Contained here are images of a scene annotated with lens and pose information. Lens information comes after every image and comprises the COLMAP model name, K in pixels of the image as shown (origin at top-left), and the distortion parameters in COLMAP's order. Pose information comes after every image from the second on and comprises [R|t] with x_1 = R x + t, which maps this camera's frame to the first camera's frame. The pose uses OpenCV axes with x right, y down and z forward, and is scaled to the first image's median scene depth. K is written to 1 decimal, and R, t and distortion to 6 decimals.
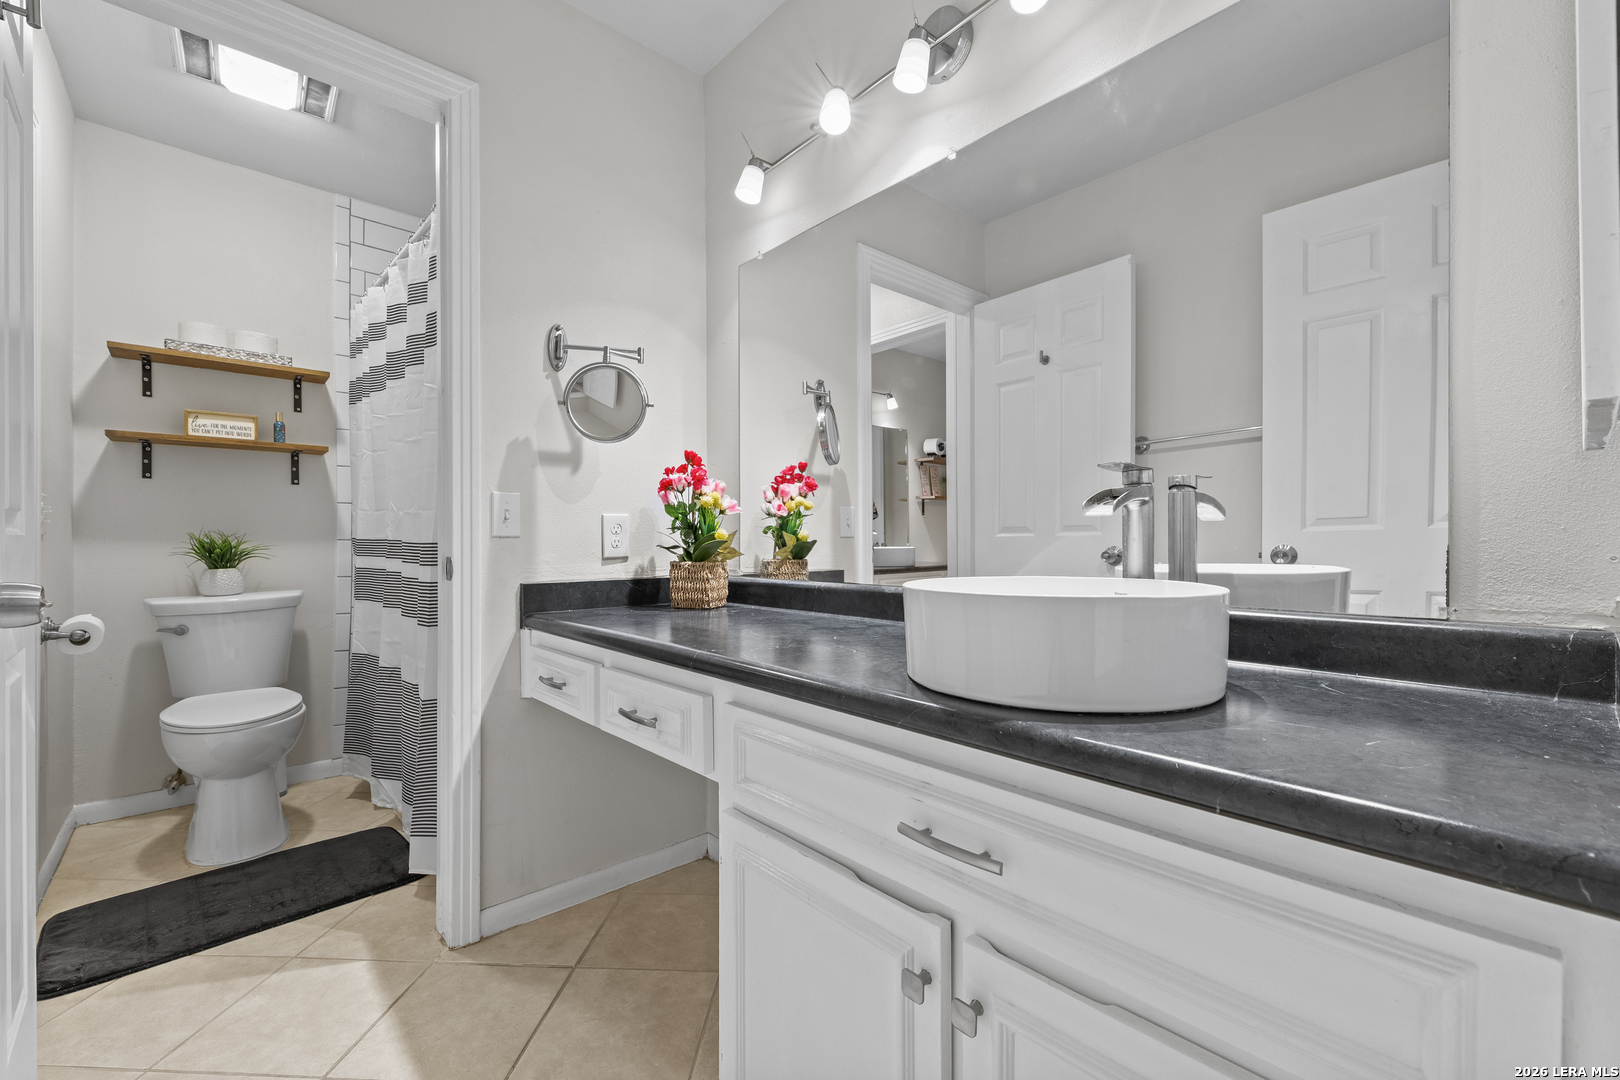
lens RADIAL K [[679.3, 0, 816.2], [0, 679.3, 546.7], [0, 0, 1]] dist [0.000358, 0.000297]
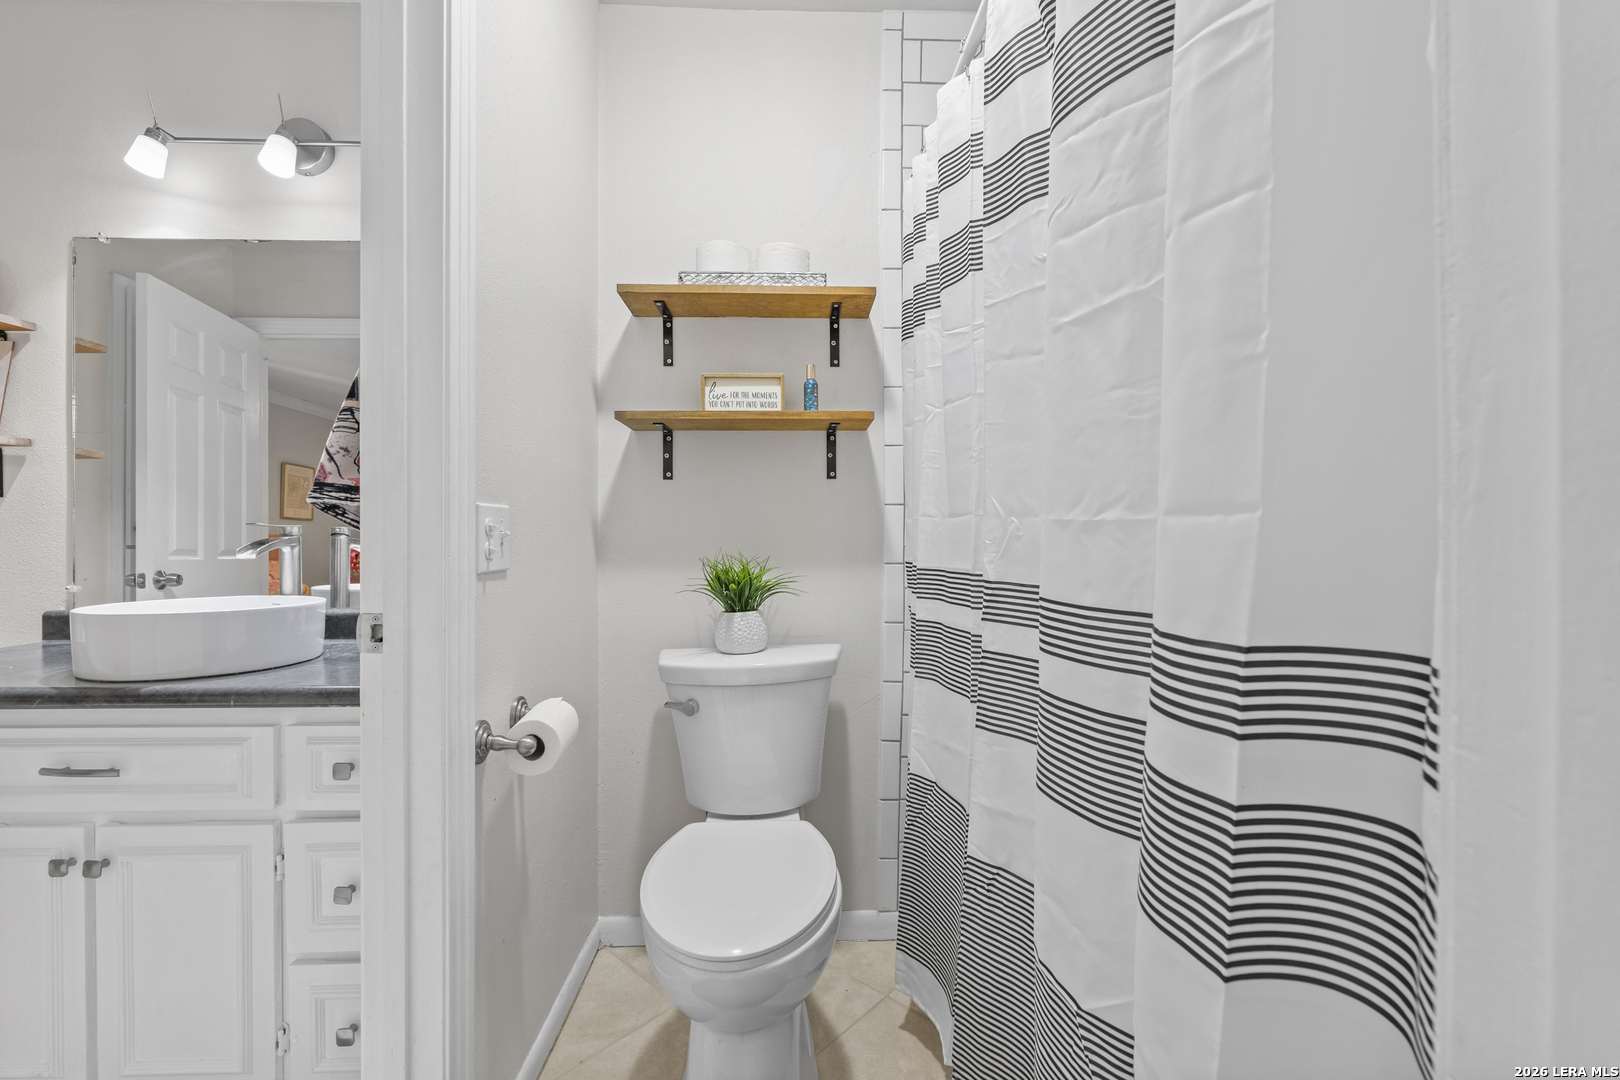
lens RADIAL K [[679.3, 0, 816.2], [0, 679.3, 546.7], [0, 0, 1]] dist [0.000358, 0.000297]
pose [[0.769744, 0.003011, -0.638346, -0.395590], [-0.001471, 0.999995, 0.002943, -0.031175], [0.638352, -0.001326, 0.769744, 0.534107]]
